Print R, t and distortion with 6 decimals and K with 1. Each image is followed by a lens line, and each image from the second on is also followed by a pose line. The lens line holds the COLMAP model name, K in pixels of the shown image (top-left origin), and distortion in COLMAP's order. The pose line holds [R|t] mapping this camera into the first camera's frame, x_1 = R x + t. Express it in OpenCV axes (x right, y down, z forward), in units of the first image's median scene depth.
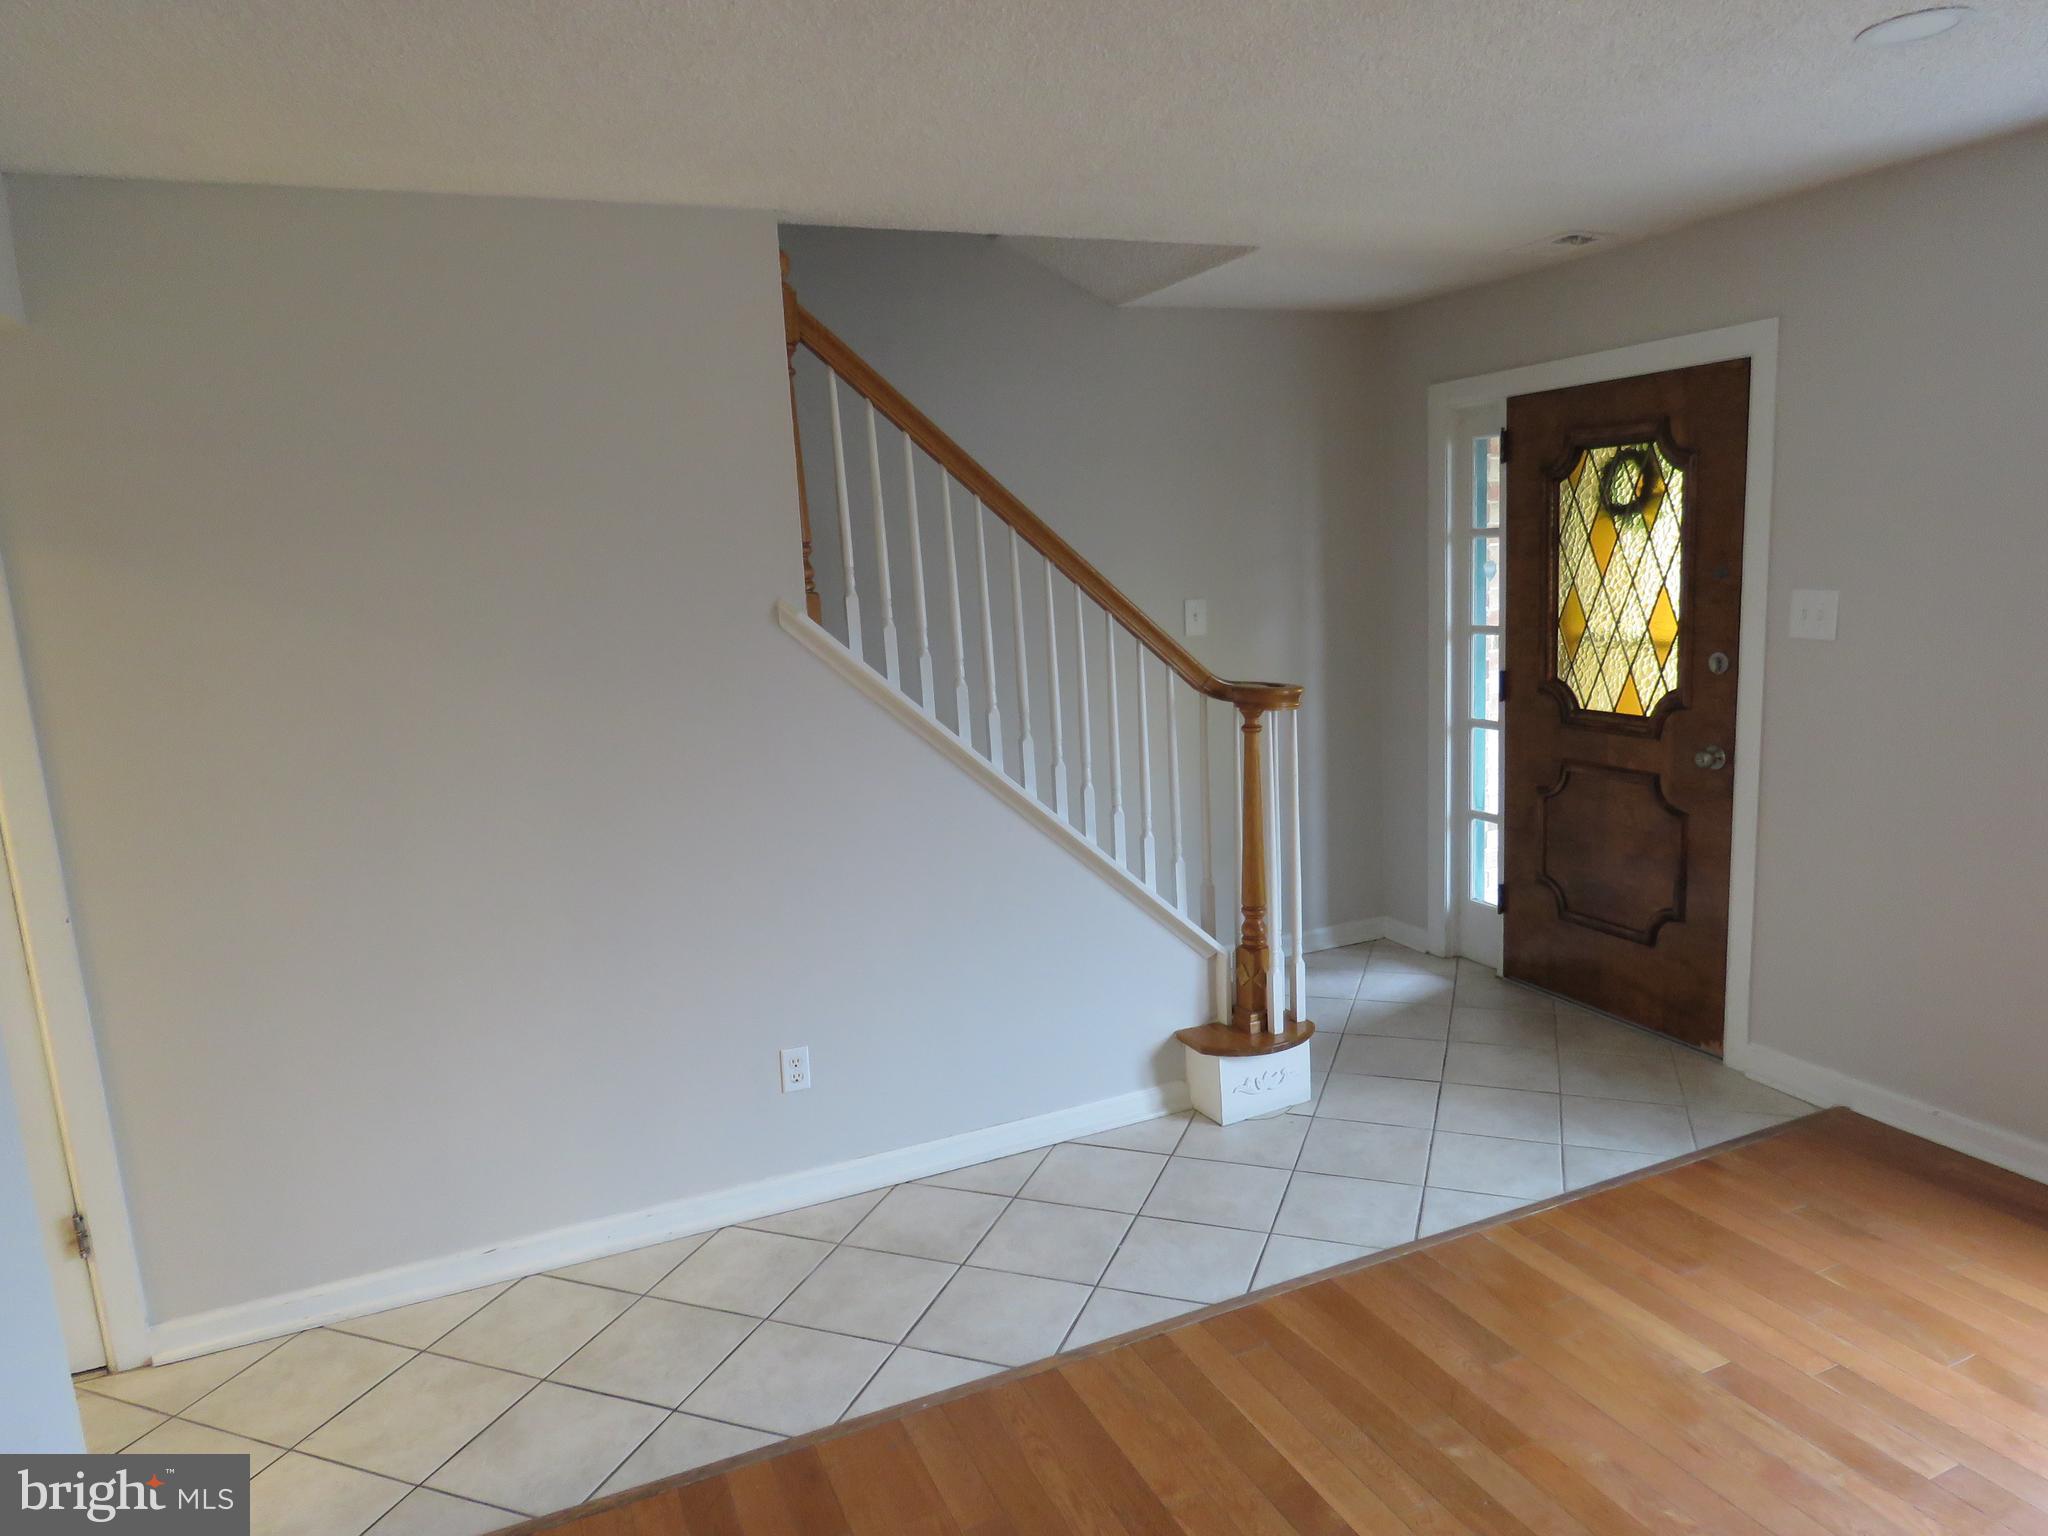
lens RADIAL K [[1318.2, 0, 1024.1], [0, 1318.2, 767.7], [0, 0, 1]] dist [0.001464, -0.001026]
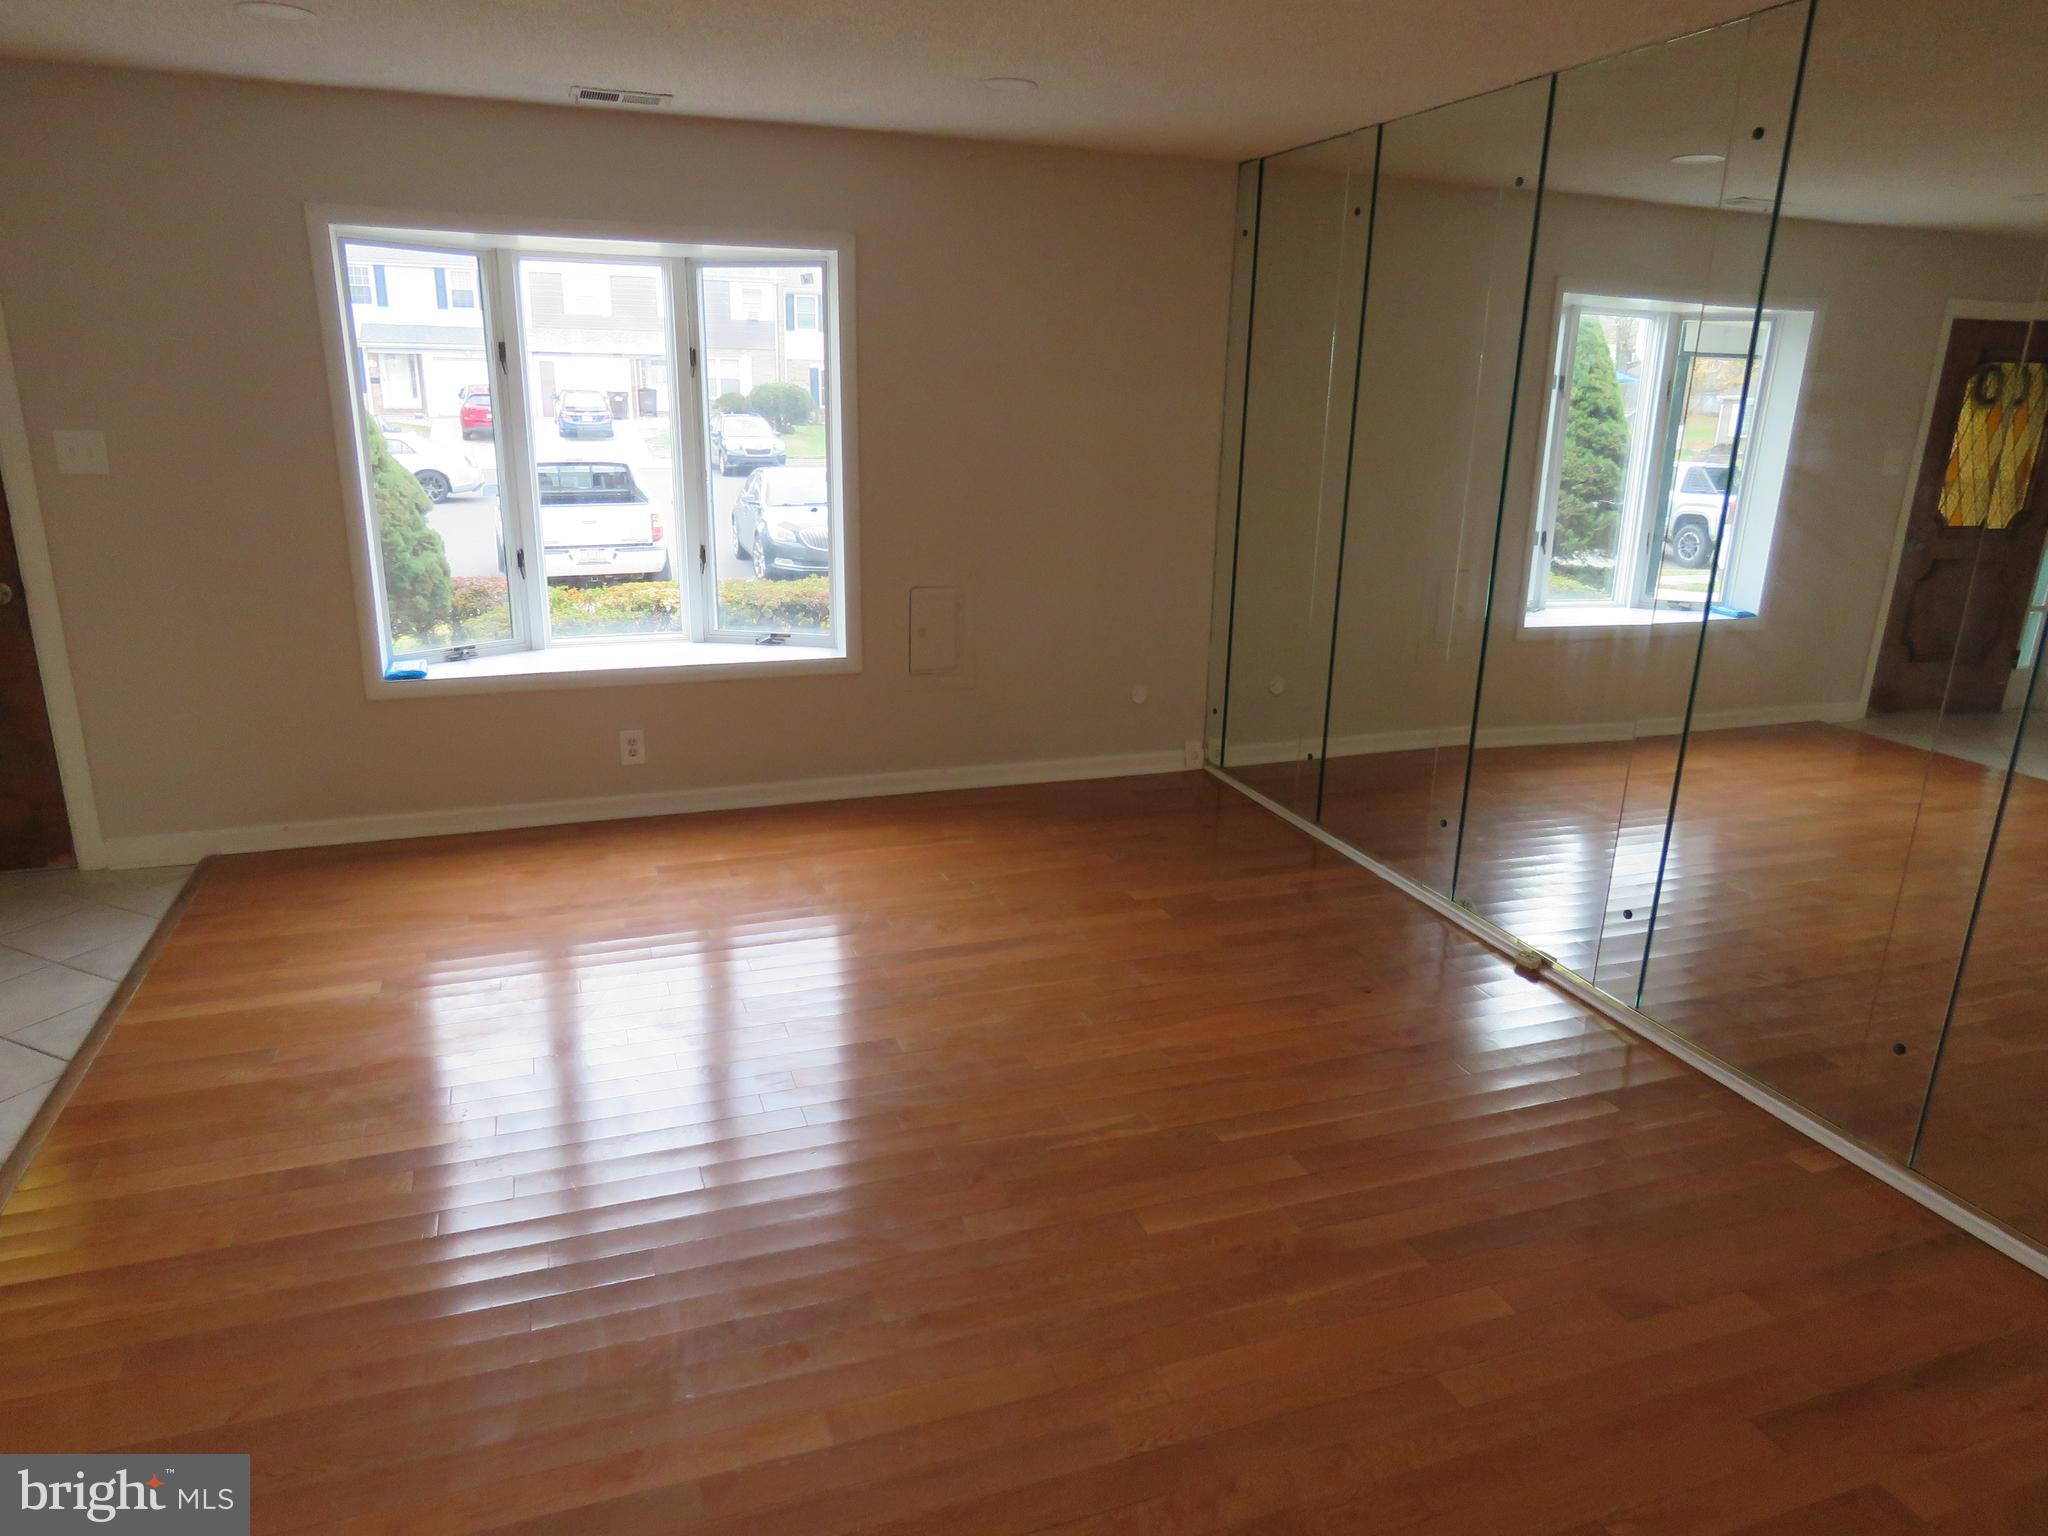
lens RADIAL K [[1318.2, 0, 1023.0], [0, 1318.2, 773.4], [0, 0, 1]] dist [0.001464, -0.001026]
pose [[0.087792, -0.244757, 0.965602, -0.513732], [0.149251, 0.961634, 0.230181, 0.011352], [-0.984894, 0.123909, 0.120954, 0.090445]]
